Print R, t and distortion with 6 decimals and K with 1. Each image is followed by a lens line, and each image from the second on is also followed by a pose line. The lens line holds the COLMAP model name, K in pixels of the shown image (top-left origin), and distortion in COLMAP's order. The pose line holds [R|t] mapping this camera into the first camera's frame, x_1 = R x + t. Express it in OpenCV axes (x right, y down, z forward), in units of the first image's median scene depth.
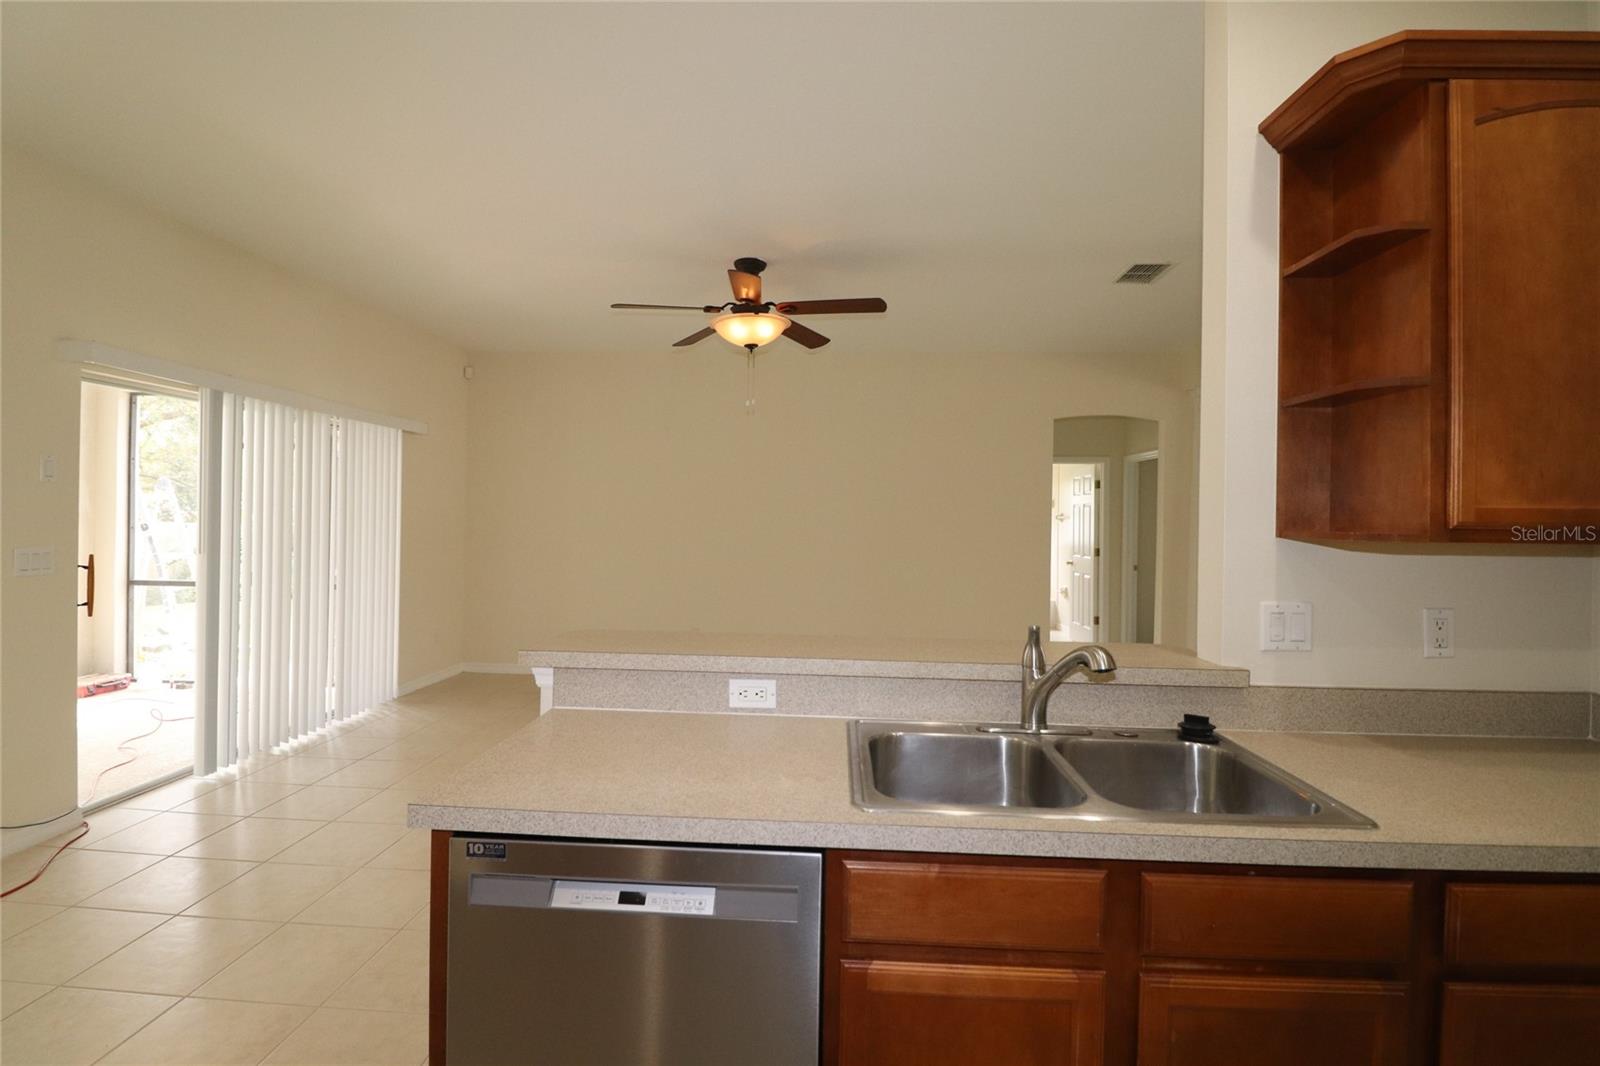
lens RADIAL K [[748.3, 0, 793.1], [0, 748.3, 520.0], [0, 0, 1]] dist [0.004257, -0.014441]
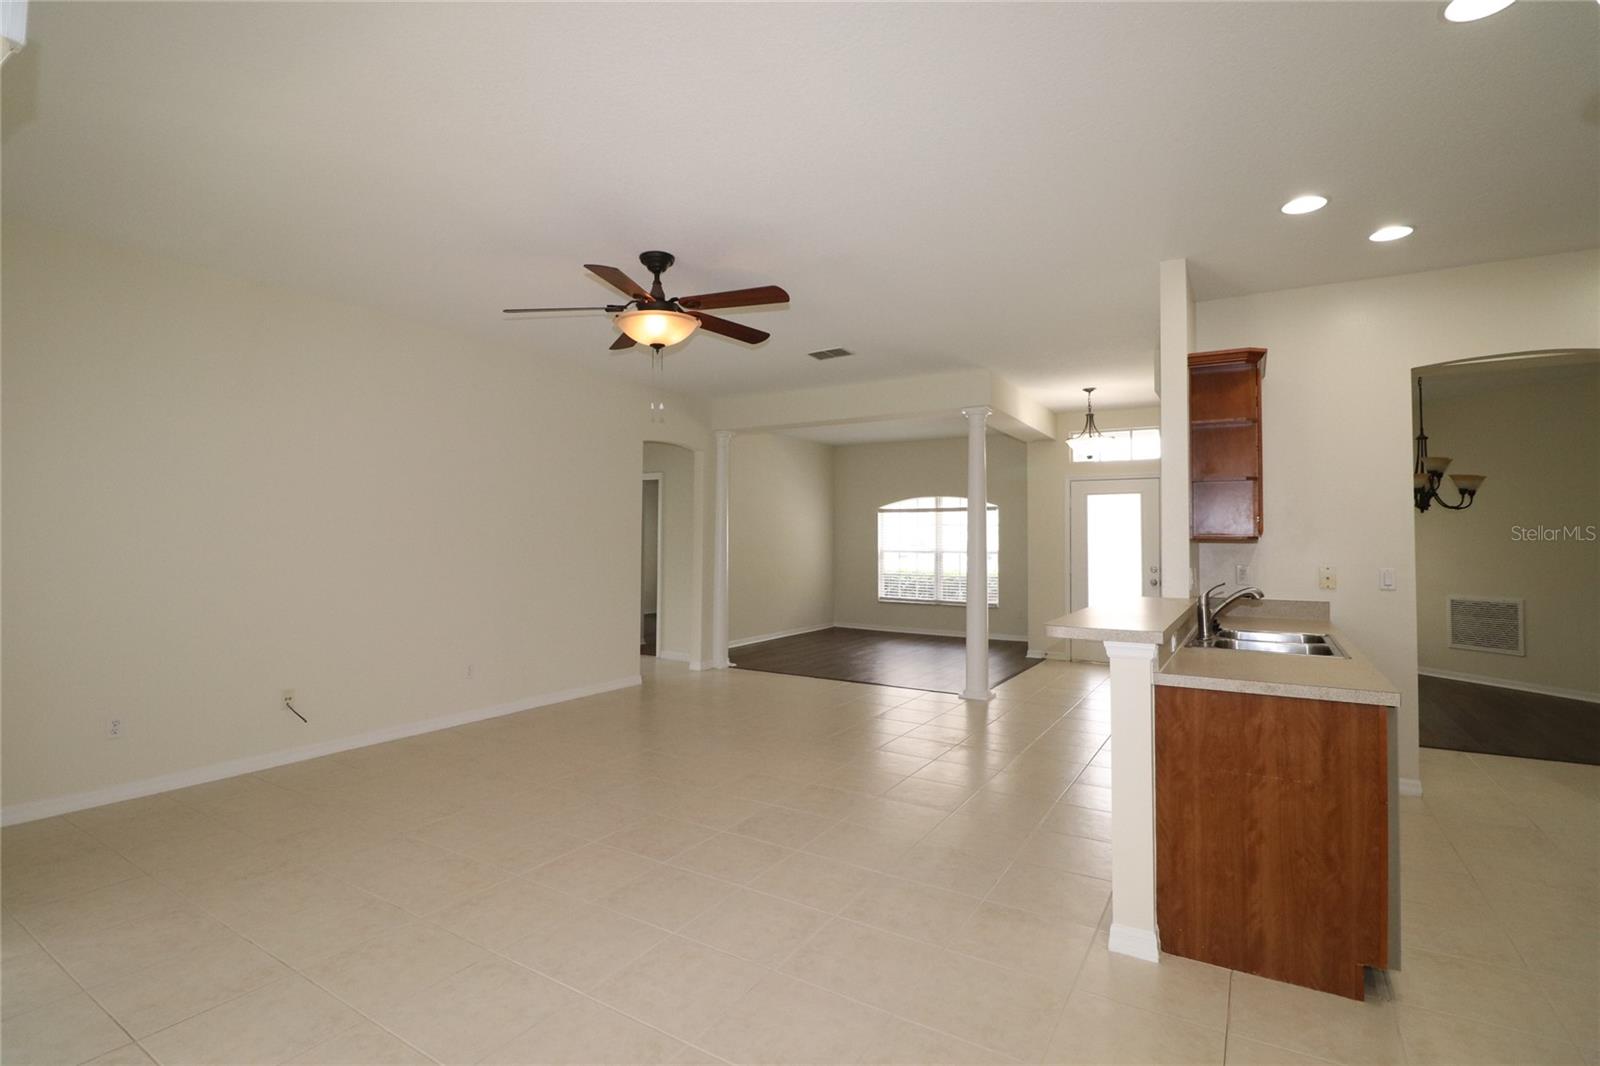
lens RADIAL K [[748.3, 0, 793.1], [0, 748.3, 520.0], [0, 0, 1]] dist [0.004257, -0.014441]
pose [[0.480010, 0.011417, 0.877189, -0.831700], [0.000490, 0.999912, -0.013282, -0.002906], [-0.877263, 0.006806, 0.479962, 0.423420]]
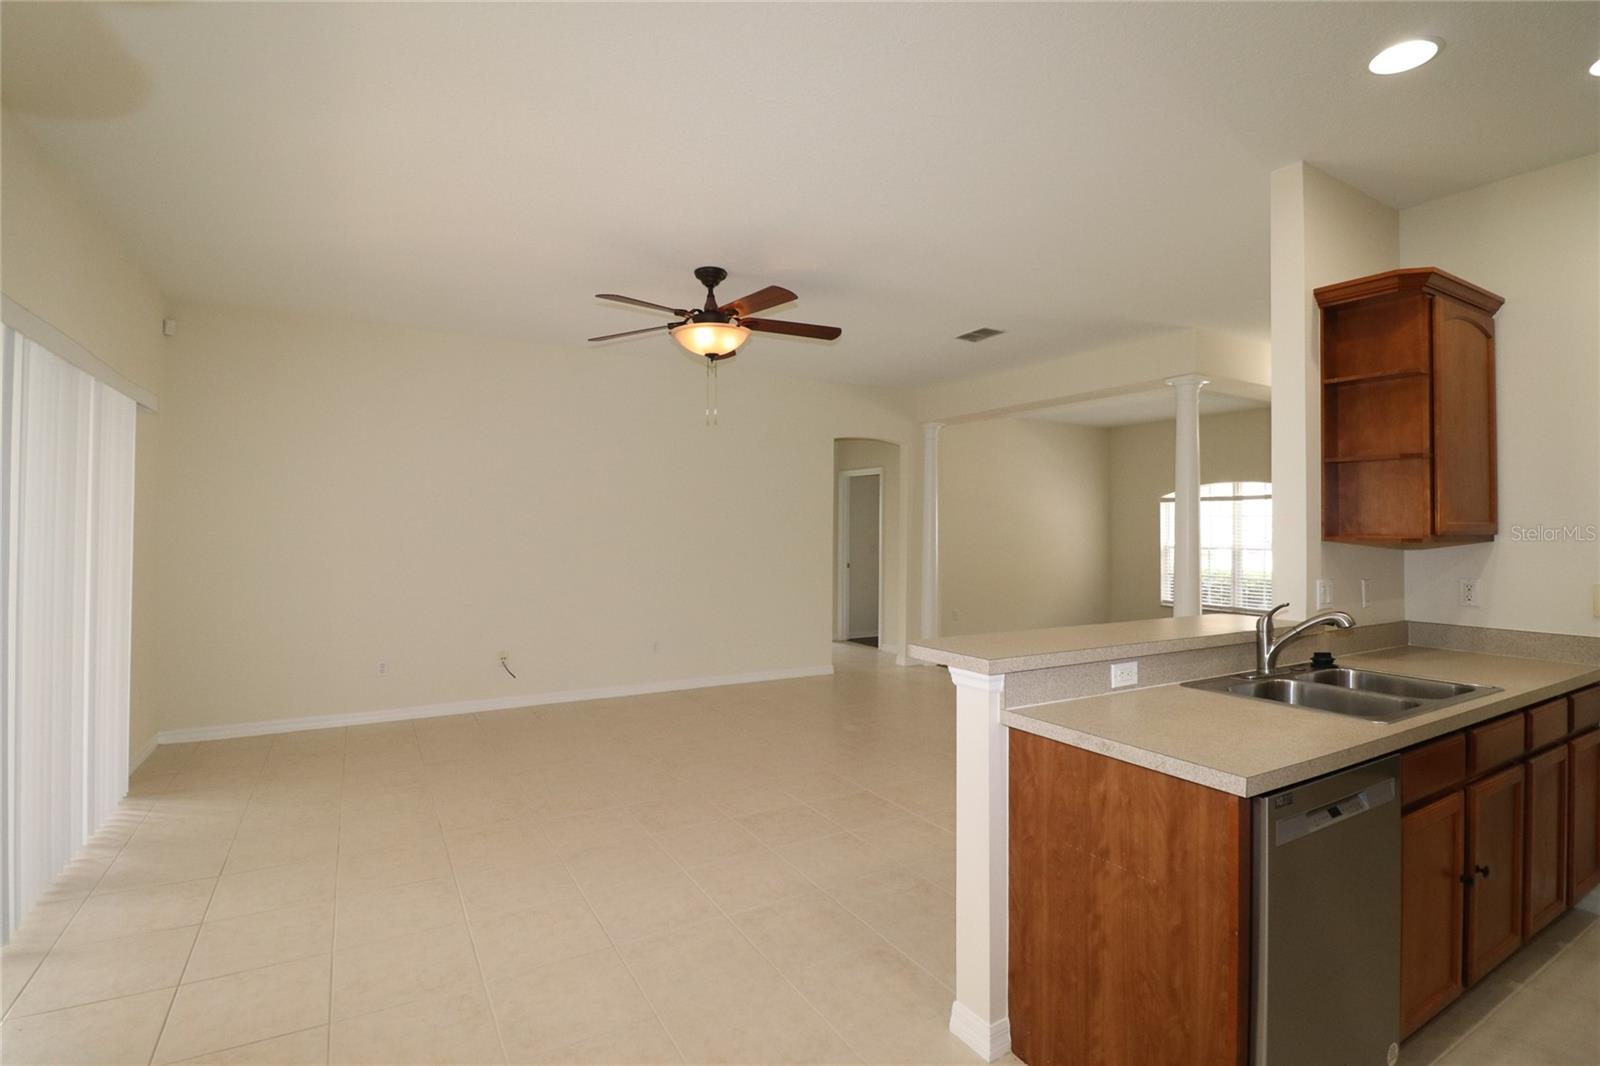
lens RADIAL K [[748.3, 0, 793.1], [0, 748.3, 520.0], [0, 0, 1]] dist [0.004257, -0.014441]
pose [[0.833907, -0.002659, 0.551899, -0.540462], [0.004591, 0.999987, -0.002119, -0.011648], [-0.551886, 0.004301, 0.833908, 0.117811]]
